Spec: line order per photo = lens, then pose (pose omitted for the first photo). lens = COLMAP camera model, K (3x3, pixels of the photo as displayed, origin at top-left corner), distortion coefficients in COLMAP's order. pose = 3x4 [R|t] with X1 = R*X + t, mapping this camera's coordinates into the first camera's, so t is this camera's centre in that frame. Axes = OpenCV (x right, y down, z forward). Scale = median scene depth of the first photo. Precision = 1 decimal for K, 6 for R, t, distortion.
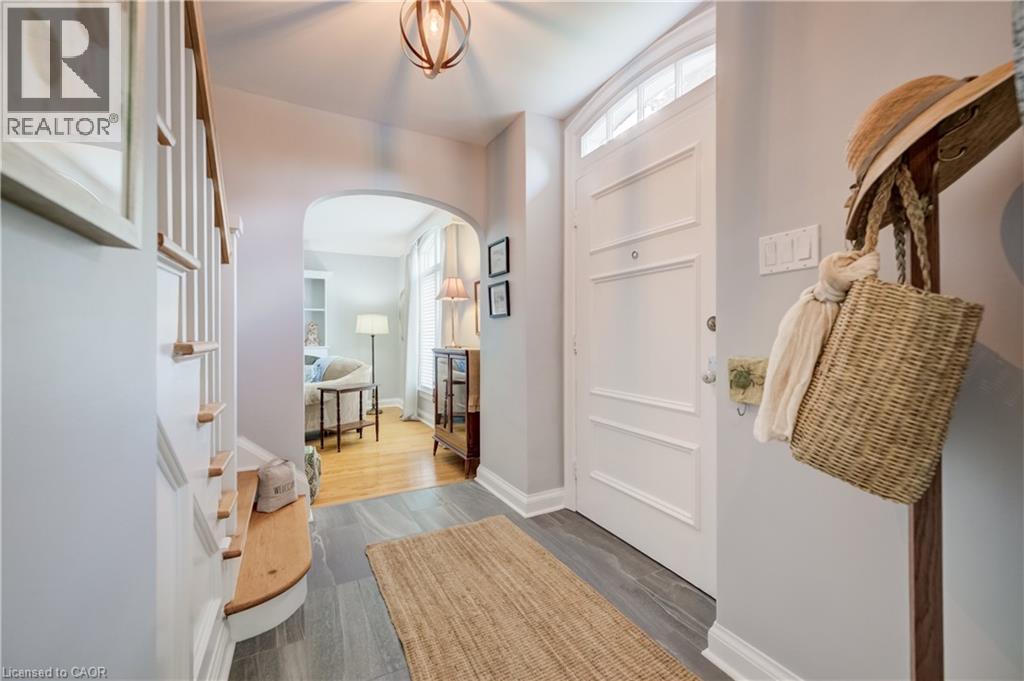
lens RADIAL K [[405.1, 0, 512.0], [0, 405.1, 340.5], [0, 0, 1]] dist [-0.004062, -0.000200]
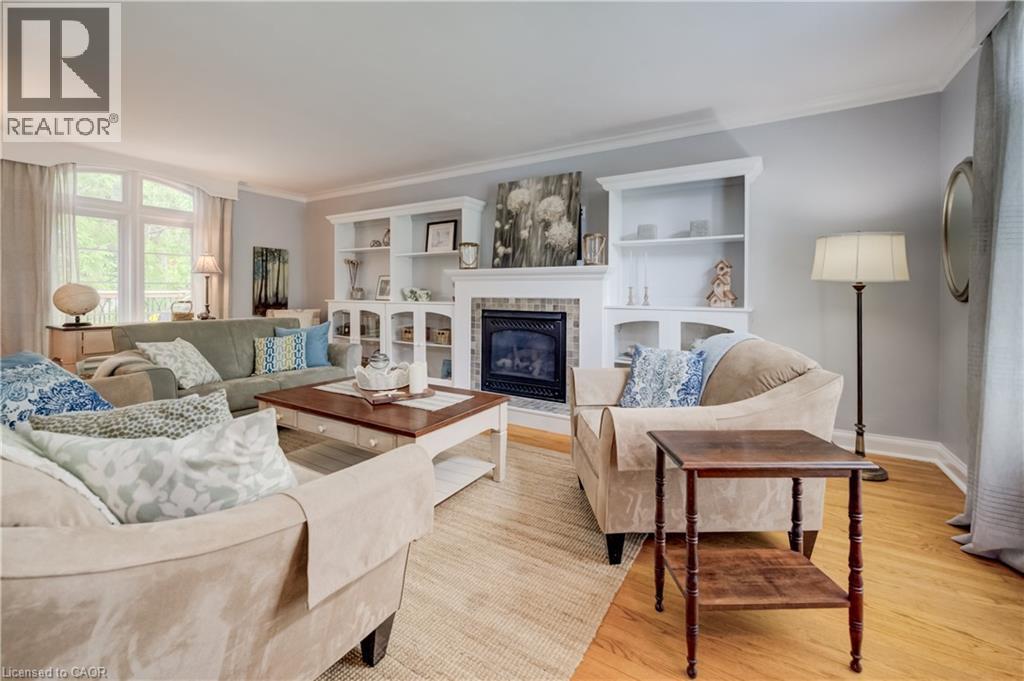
lens RADIAL K [[428.3, 0, 512.2], [0, 428.3, 294.0], [0, 0, 1]] dist [-0.000247, 0.000116]
pose [[0.511767, 0.005528, -0.859106, -0.151712], [-0.009774, 0.999952, 0.000612, -0.000703], [0.859069, 0.008084, 0.511797, 0.479838]]
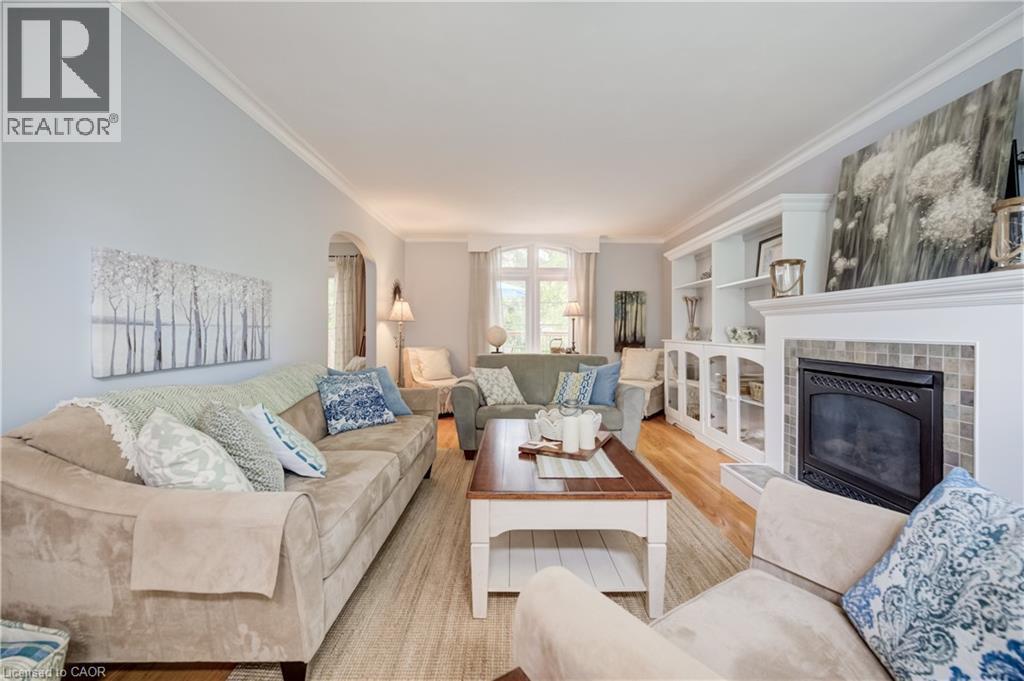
lens RADIAL K [[409.2, 0, 511.9], [0, 409.2, 330.4], [0, 0, 1]] dist [0.000440, 0.000438]
pose [[-0.466253, -0.001330, -0.884651, -0.229029], [-0.009324, 0.999951, 0.003411, -0.002351], [0.884602, 0.009839, -0.466242, 0.696418]]
